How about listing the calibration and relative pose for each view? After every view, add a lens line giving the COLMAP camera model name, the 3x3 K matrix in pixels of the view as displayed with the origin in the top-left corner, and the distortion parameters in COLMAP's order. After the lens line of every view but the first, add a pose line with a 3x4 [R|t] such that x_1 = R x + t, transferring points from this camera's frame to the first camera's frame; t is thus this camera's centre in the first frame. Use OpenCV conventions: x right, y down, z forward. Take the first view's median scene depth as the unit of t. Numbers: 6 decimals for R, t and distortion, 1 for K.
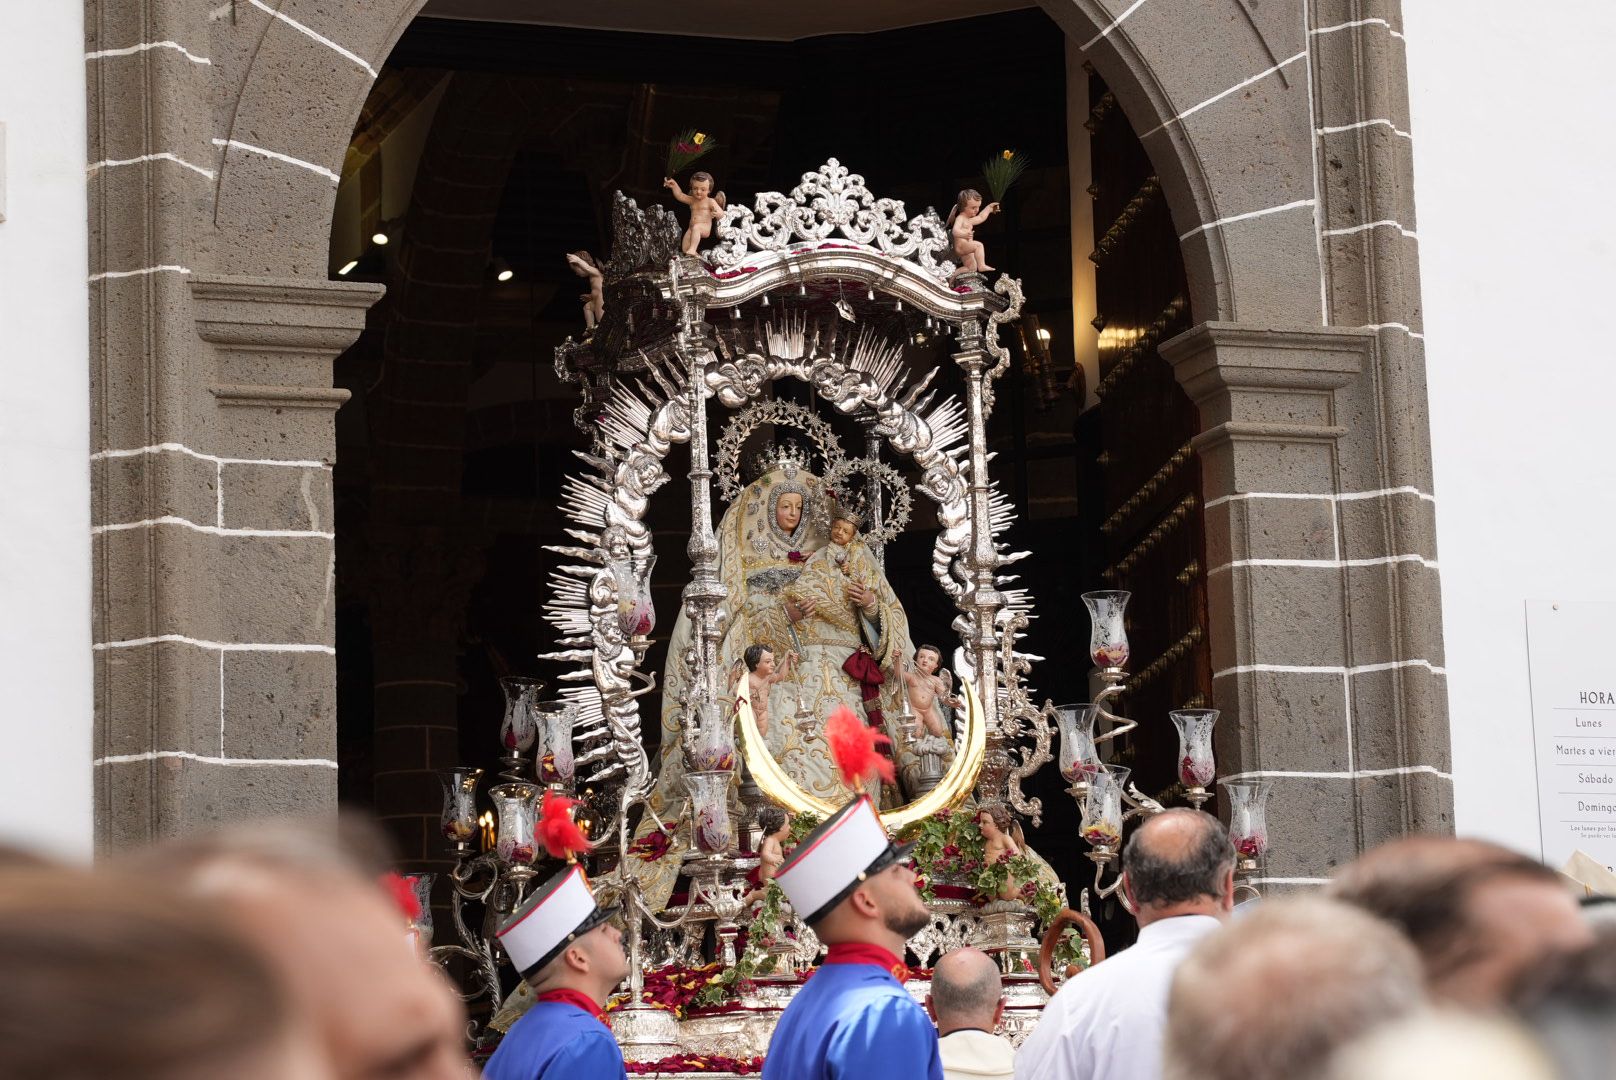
lens RADIAL K [[4549.3, 0, 808.0], [0, 4549.3, 540.0], [0, 0, 1]] dist [0.495513, -0.039504]
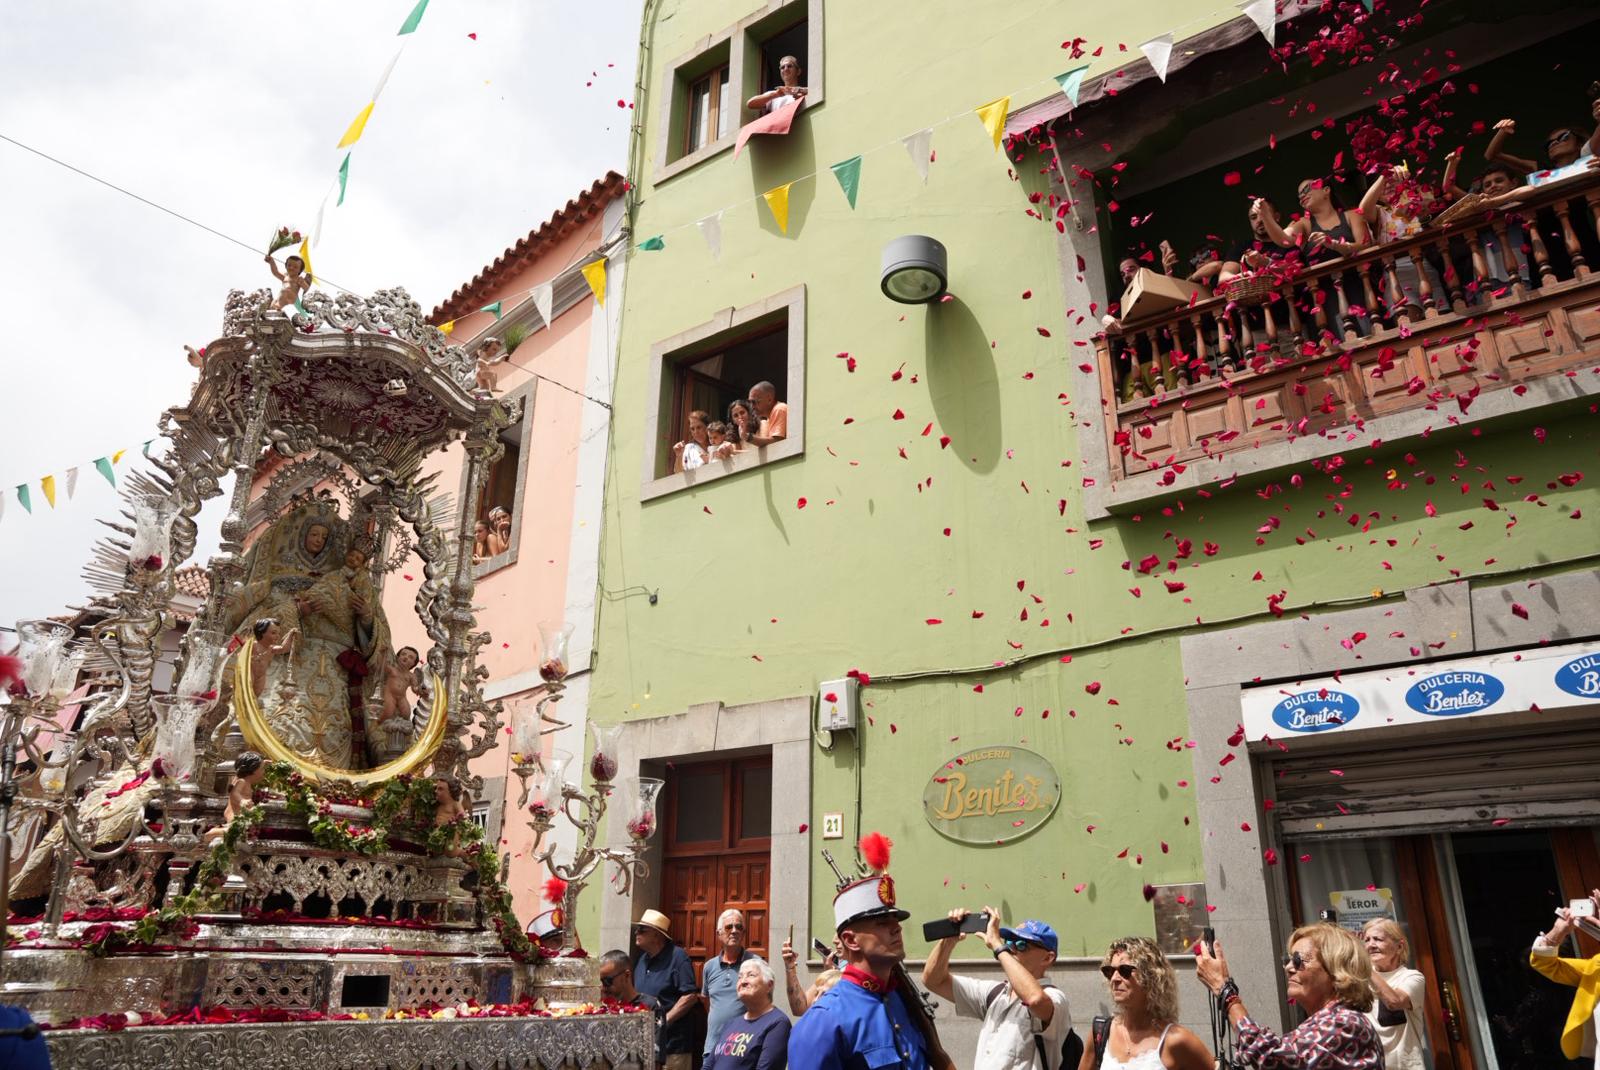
lens RADIAL K [[1093.0, 0, 795.9], [0, 1093.0, 527.2], [0, 0, 1]] dist [-0.144089, 0.111444]
pose [[0.908399, 0.183460, 0.375705, 0.005558], [-0.094826, 0.965575, -0.242224, 0.052957], [-0.407210, 0.184409, 0.894524, 0.678215]]
